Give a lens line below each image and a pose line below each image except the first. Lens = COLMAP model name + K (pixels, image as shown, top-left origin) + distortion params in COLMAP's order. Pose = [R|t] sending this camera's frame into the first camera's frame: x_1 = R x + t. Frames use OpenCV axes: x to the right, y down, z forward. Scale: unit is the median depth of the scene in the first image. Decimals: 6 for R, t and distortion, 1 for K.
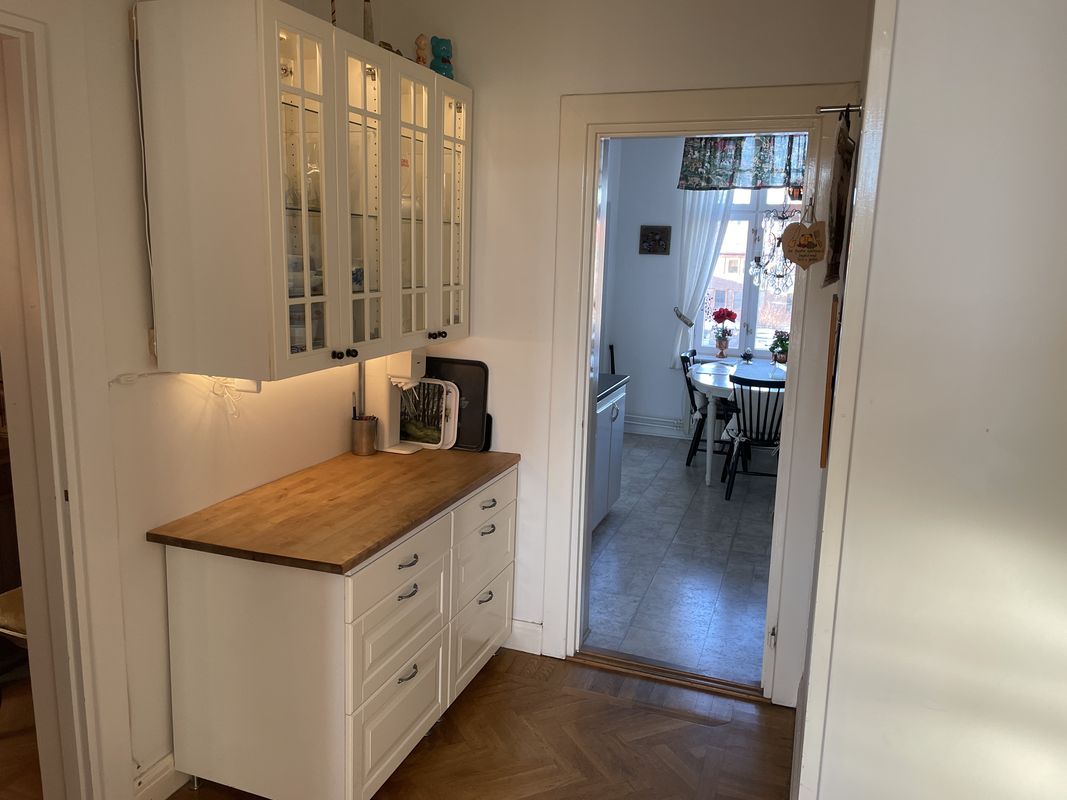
lens RADIAL K [[824.4, 0, 533.5], [0, 824.4, 400.0], [0, 0, 1]] dist [0.091335, -0.120298]
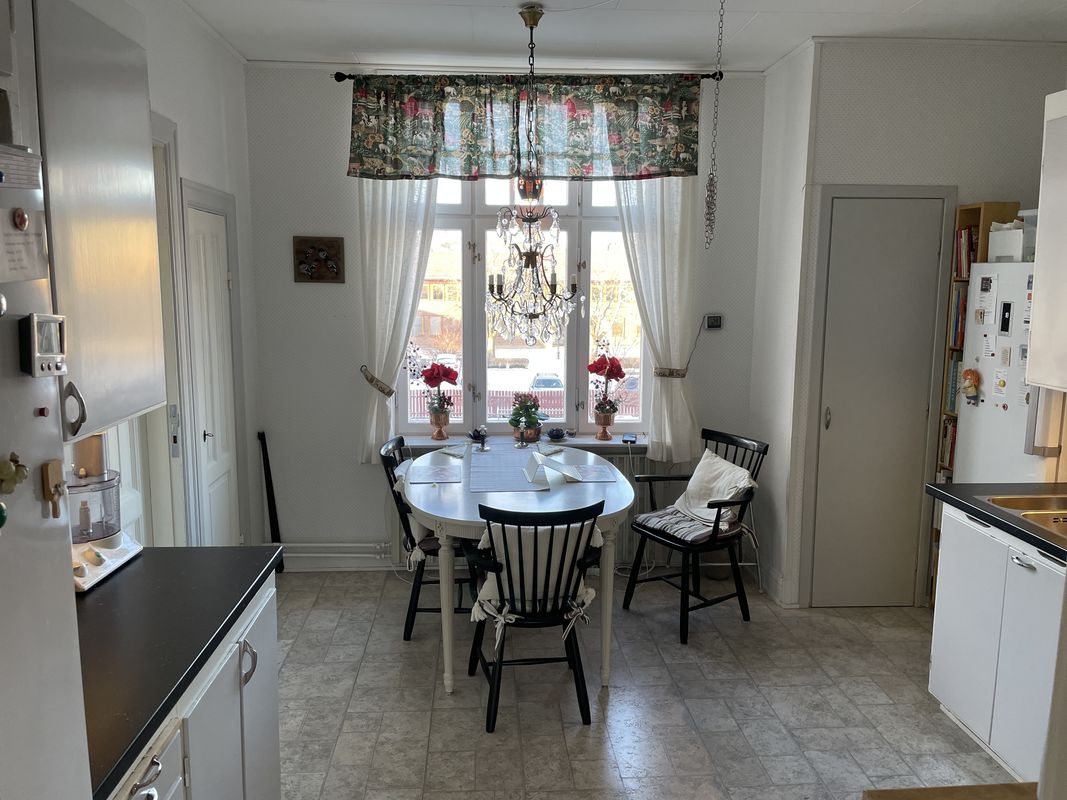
lens RADIAL K [[824.4, 0, 533.5], [0, 824.4, 400.0], [0, 0, 1]] dist [0.091335, -0.120298]
pose [[0.926944, -0.077996, 0.367002, 0.062796], [0.088186, 0.996043, -0.011052, -0.071395], [-0.364688, 0.042609, 0.930154, 0.389472]]
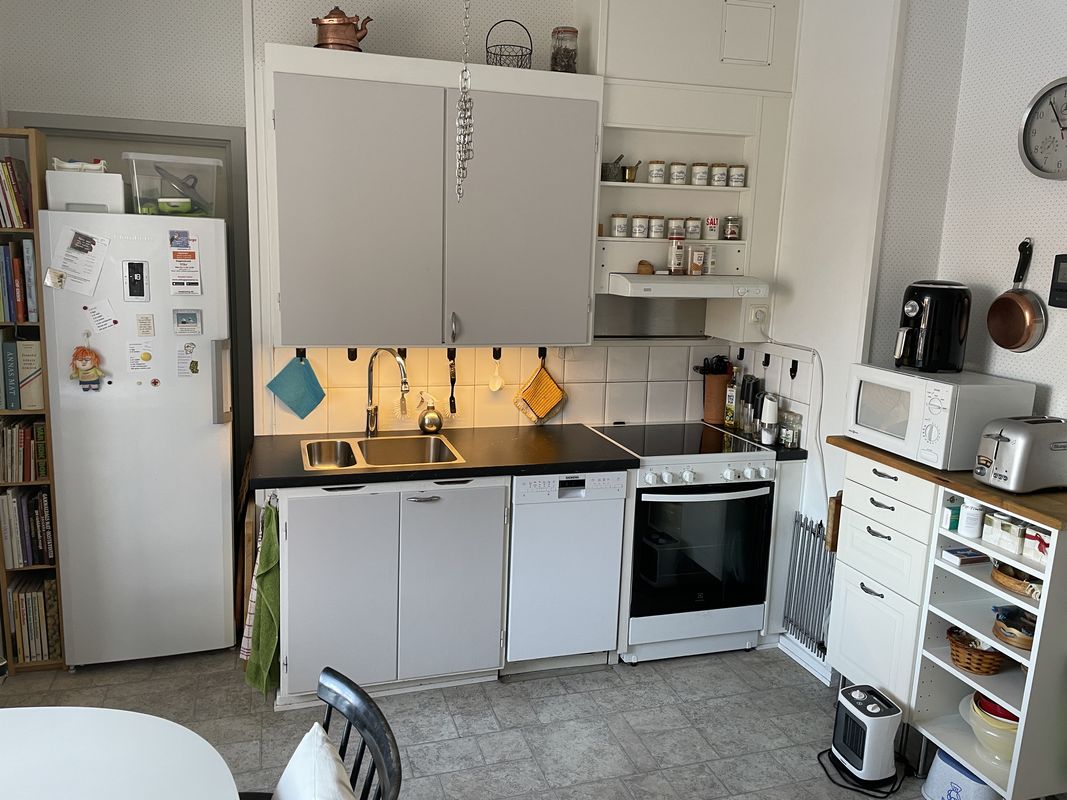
lens RADIAL K [[824.4, 0, 533.5], [0, 824.4, 400.0], [0, 0, 1]] dist [0.091335, -0.120298]
pose [[-0.588245, -0.194671, 0.784902, 0.052177], [0.098260, 0.946195, 0.308317, -0.130211], [-0.802691, 0.258490, -0.537466, 0.702790]]
